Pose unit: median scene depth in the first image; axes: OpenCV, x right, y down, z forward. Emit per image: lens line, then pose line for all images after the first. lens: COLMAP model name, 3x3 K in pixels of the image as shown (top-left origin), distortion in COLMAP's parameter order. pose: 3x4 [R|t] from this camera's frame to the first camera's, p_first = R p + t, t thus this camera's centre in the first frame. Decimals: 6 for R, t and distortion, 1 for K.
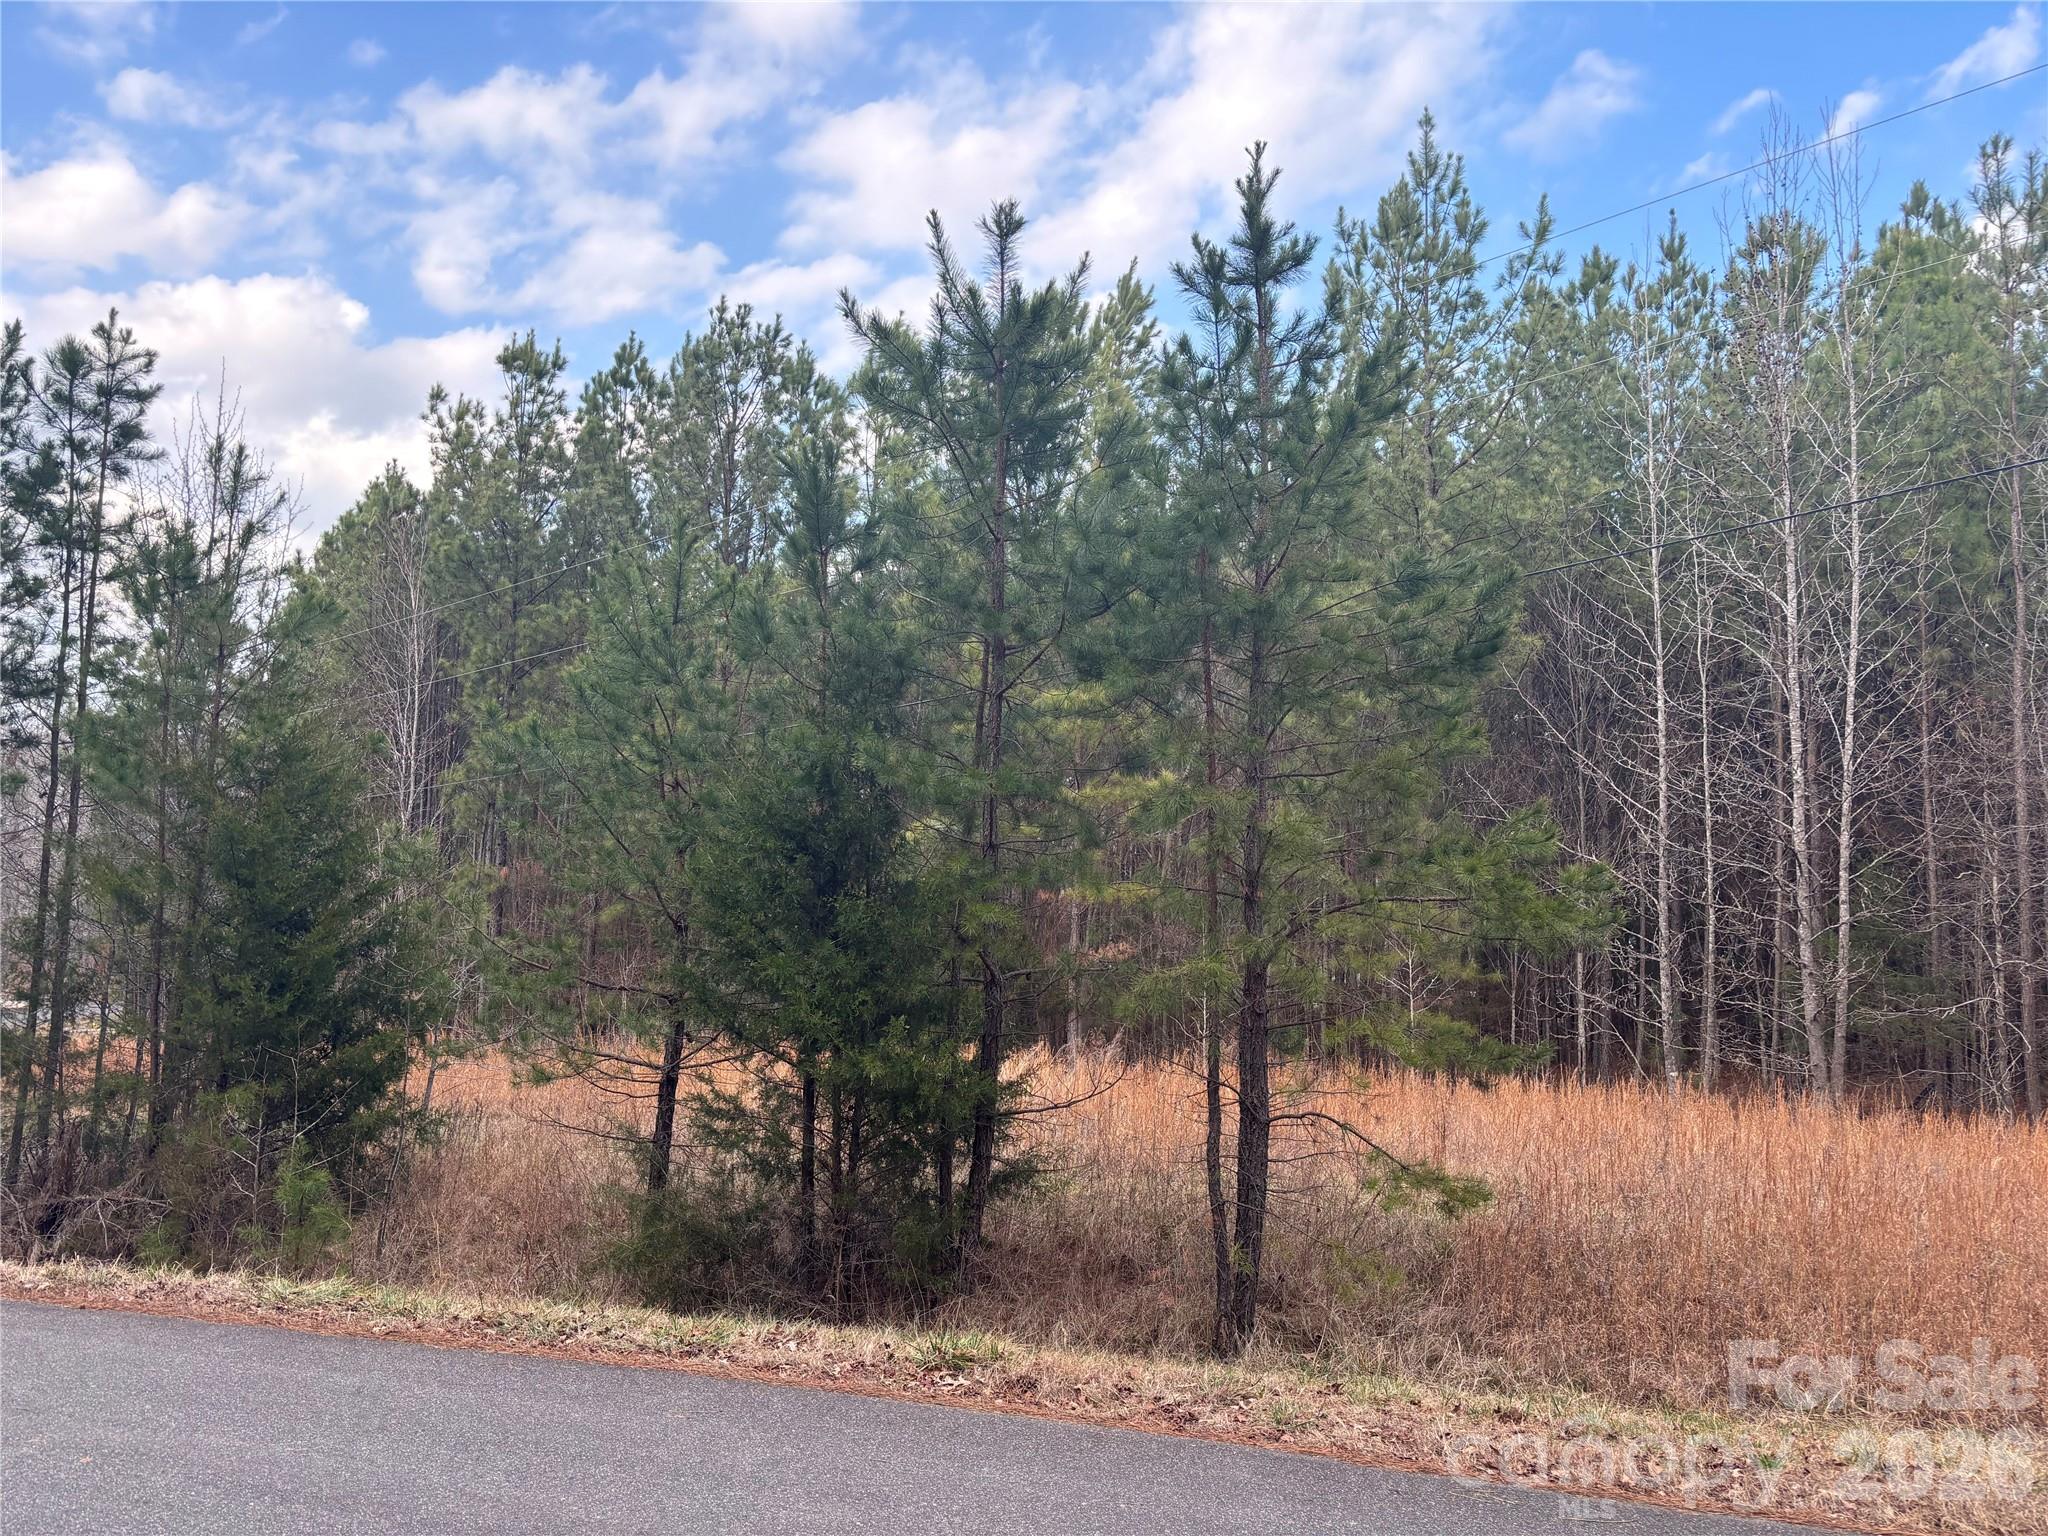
lens RADIAL K [[1542.0, 0, 998.7], [0, 1542.0, 784.4], [0, 0, 1]] dist [0.058278, -0.062931]
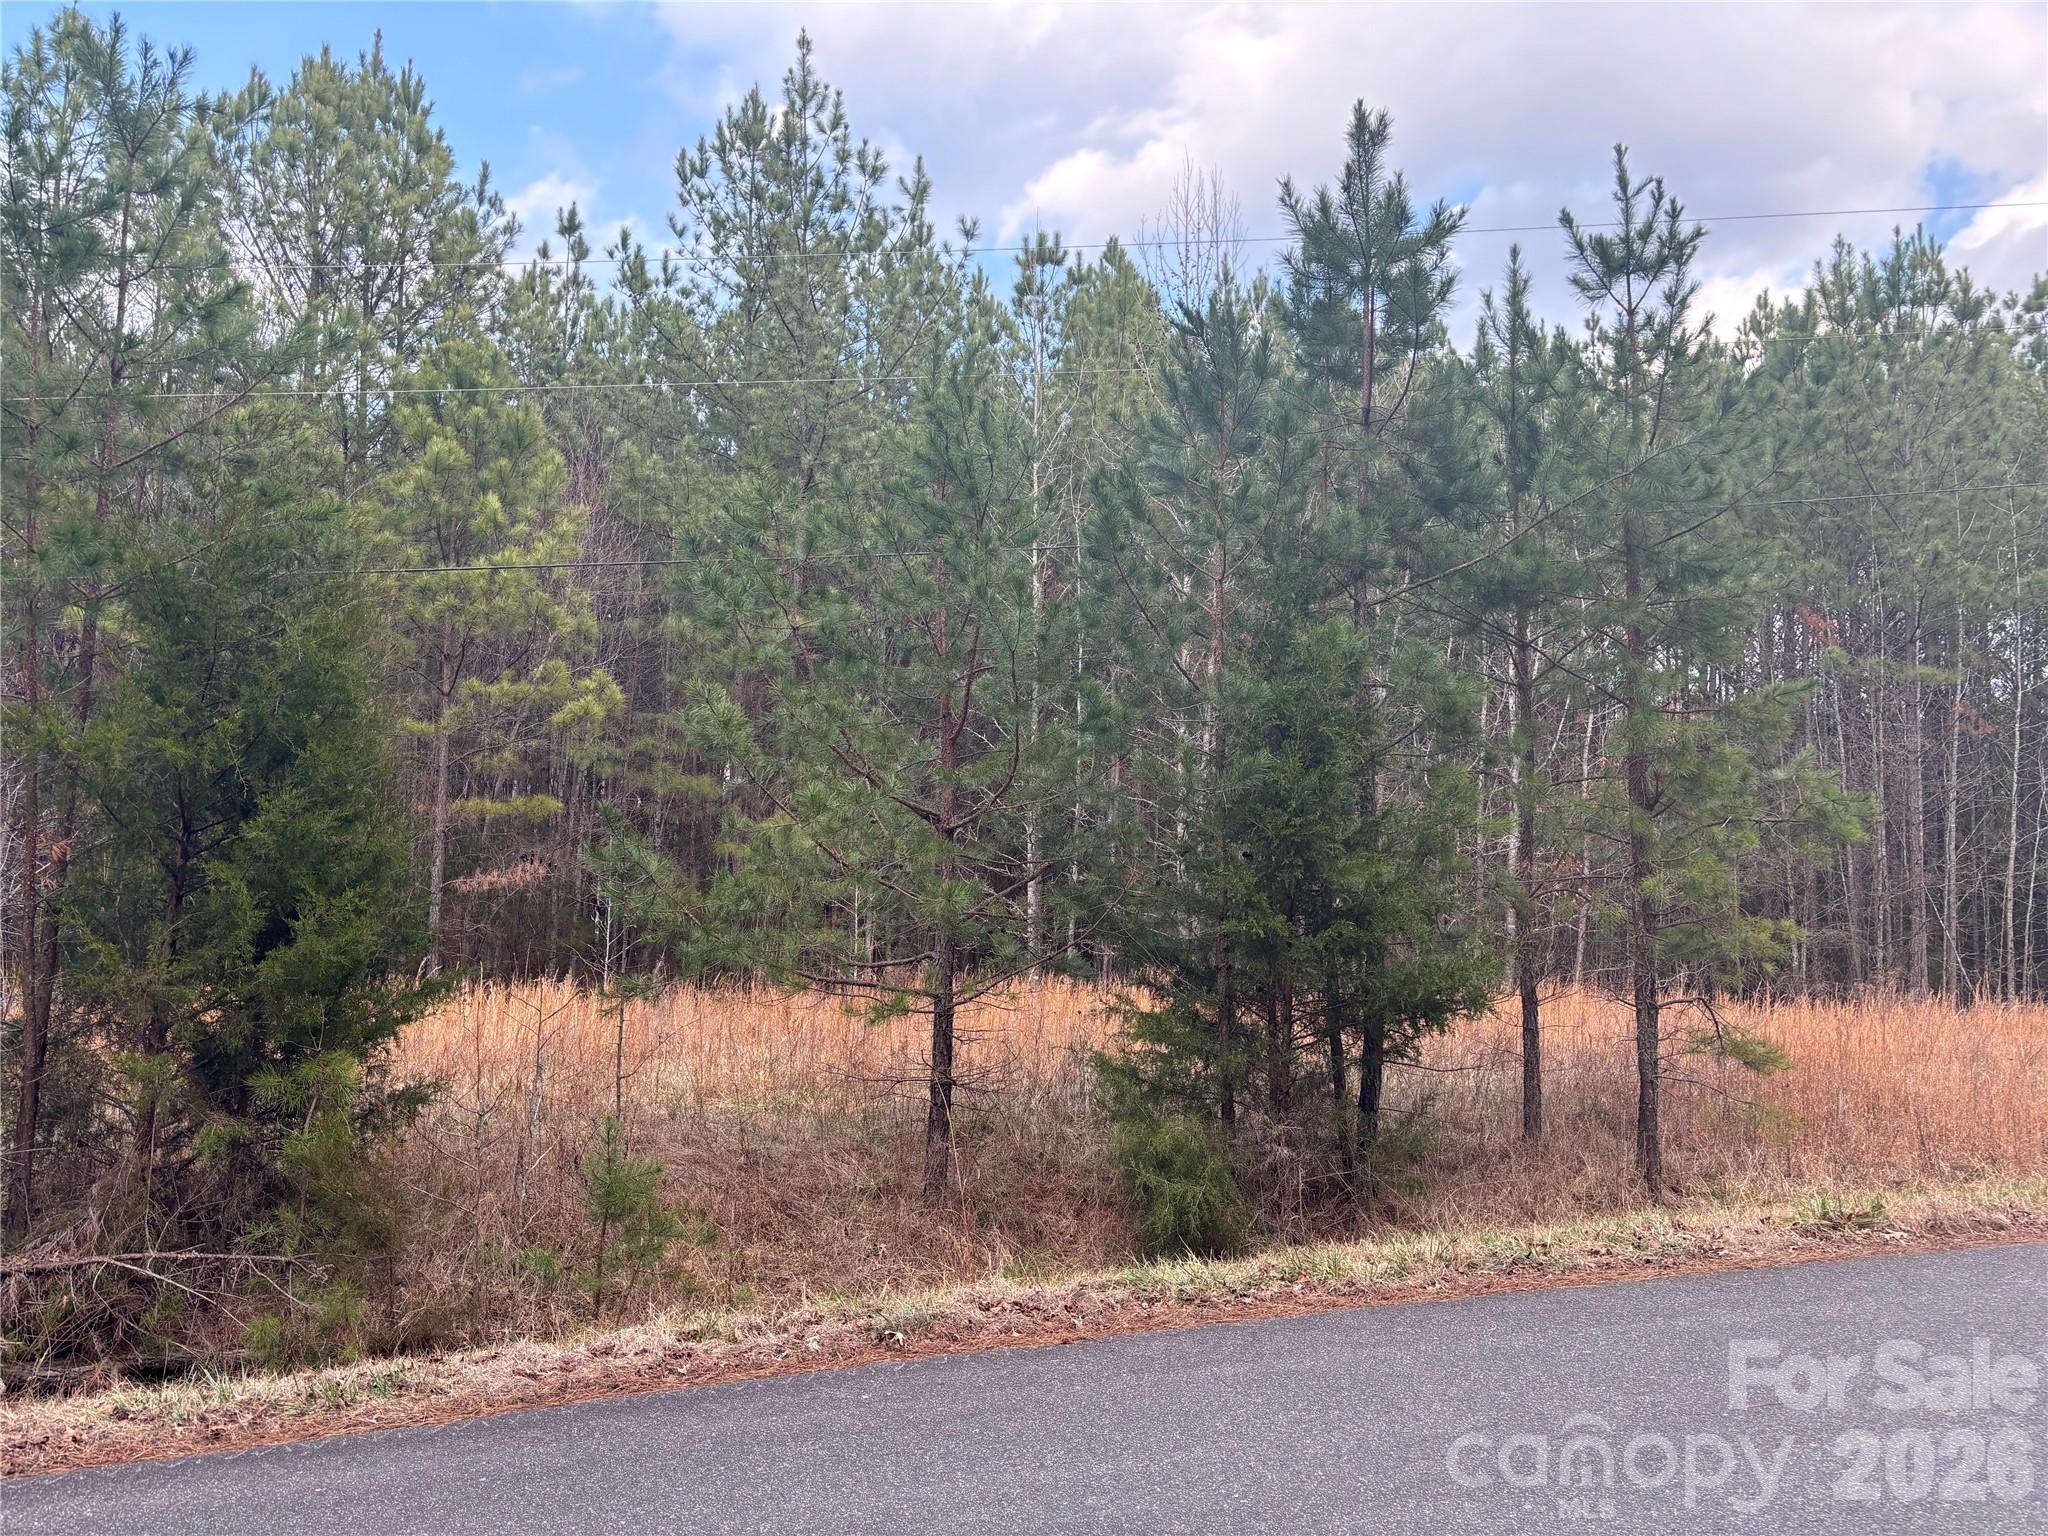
lens RADIAL K [[1542.0, 0, 1029.9], [0, 1542.0, 776.0], [0, 0, 1]] dist [0.058278, -0.062931]
pose [[0.736204, 0.032959, 0.675957, -0.287036], [-0.066635, 0.997490, 0.023937, 0.012443], [-0.673471, -0.062665, 0.736553, 0.135073]]
